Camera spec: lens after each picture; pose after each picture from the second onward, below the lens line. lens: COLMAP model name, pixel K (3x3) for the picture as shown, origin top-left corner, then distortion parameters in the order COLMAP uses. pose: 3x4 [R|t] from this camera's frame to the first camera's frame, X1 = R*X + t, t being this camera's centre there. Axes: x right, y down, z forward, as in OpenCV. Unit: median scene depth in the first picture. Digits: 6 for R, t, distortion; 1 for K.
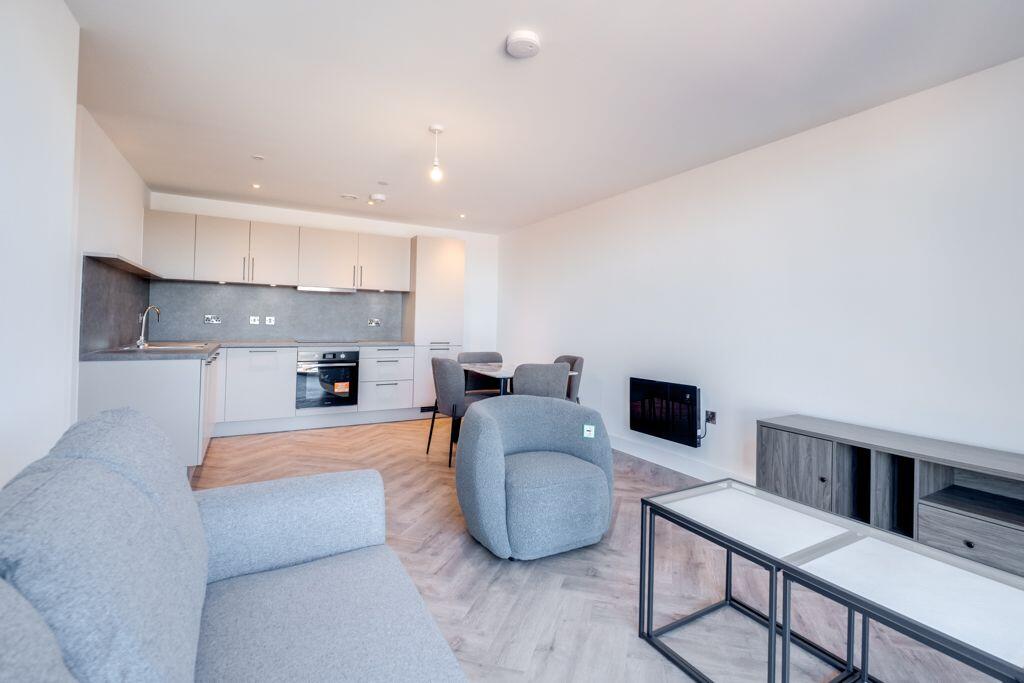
lens RADIAL K [[475.4, 0, 551.5], [0, 475.4, 313.1], [0, 0, 1]] dist [-0.000106, -0.000738]
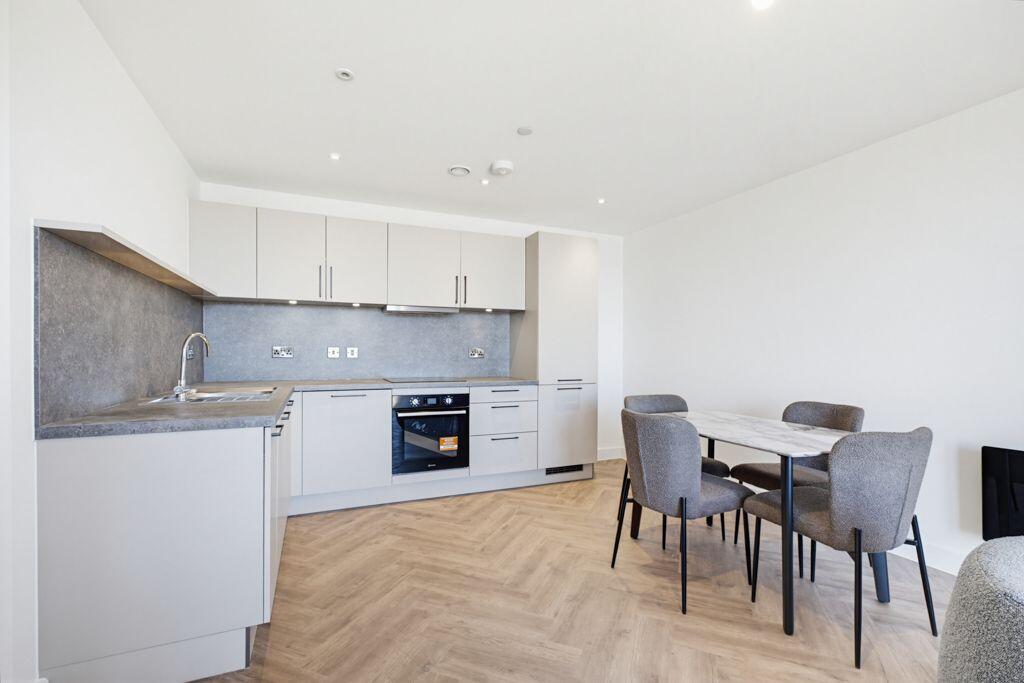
lens RADIAL K [[450.1, 0, 513.1], [0, 450.1, 352.2], [0, 0, 1]] dist [0.001618, 0.000428]
pose [[0.988890, -0.015785, -0.147808, -0.241978], [0.018939, 0.999621, 0.019955, 0.005667], [0.147437, -0.022533, 0.988815, 0.342462]]
